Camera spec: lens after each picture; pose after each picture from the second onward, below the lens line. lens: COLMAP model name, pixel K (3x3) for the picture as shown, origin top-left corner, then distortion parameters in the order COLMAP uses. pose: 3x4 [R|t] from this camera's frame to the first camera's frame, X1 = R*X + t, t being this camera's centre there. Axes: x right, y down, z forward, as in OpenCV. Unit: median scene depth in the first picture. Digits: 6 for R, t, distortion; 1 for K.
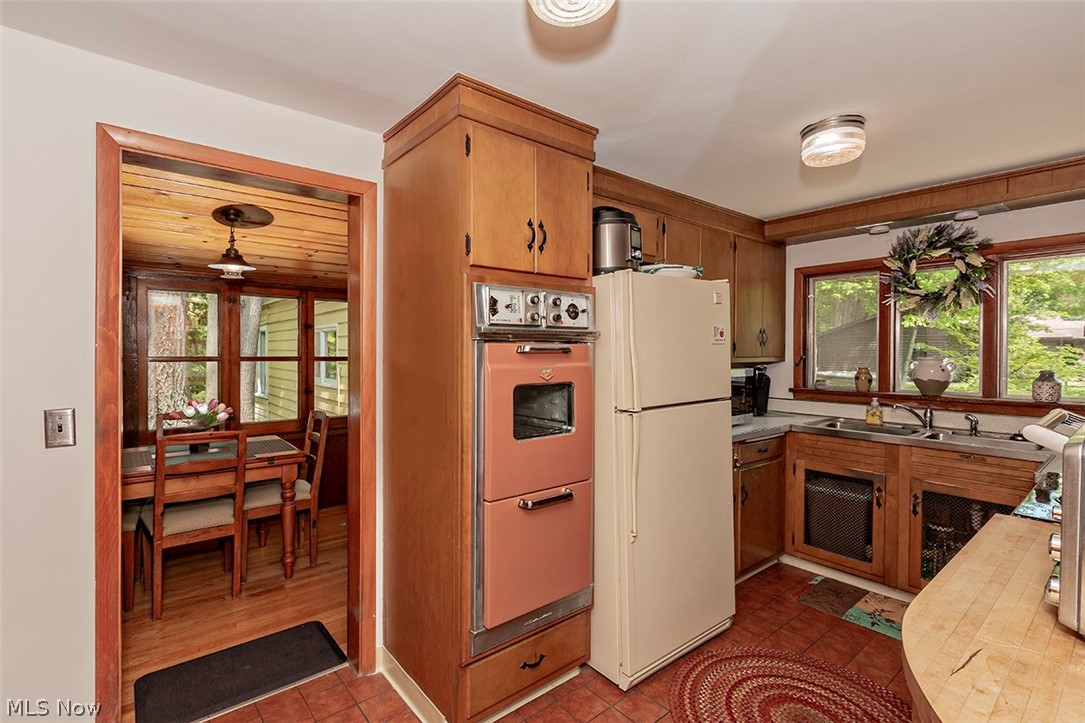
lens RADIAL K [[502.7, 0, 491.3], [0, 502.7, 352.5], [0, 0, 1]] dist [0.001744, -0.000487]
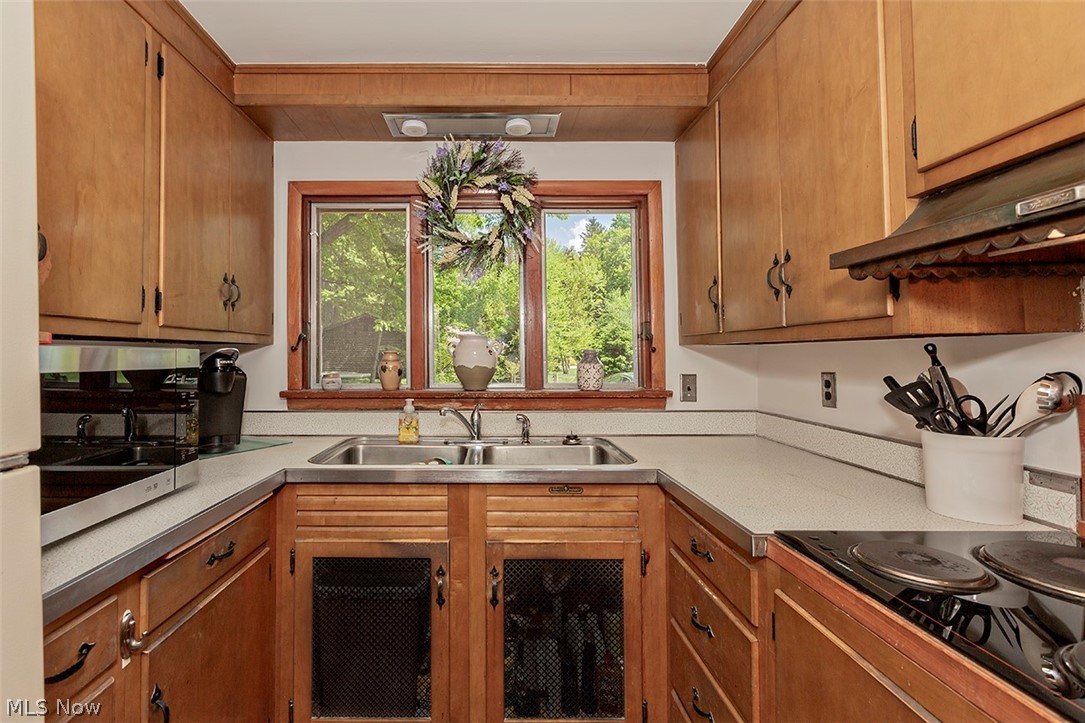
lens RADIAL K [[502.7, 0, 491.3], [0, 502.7, 352.5], [0, 0, 1]] dist [0.001744, -0.000487]
pose [[0.589805, 0.003230, 0.807539, 0.334463], [0.006873, 0.999936, -0.009020, 0.040623], [-0.807516, 0.010870, 0.589745, 0.575123]]
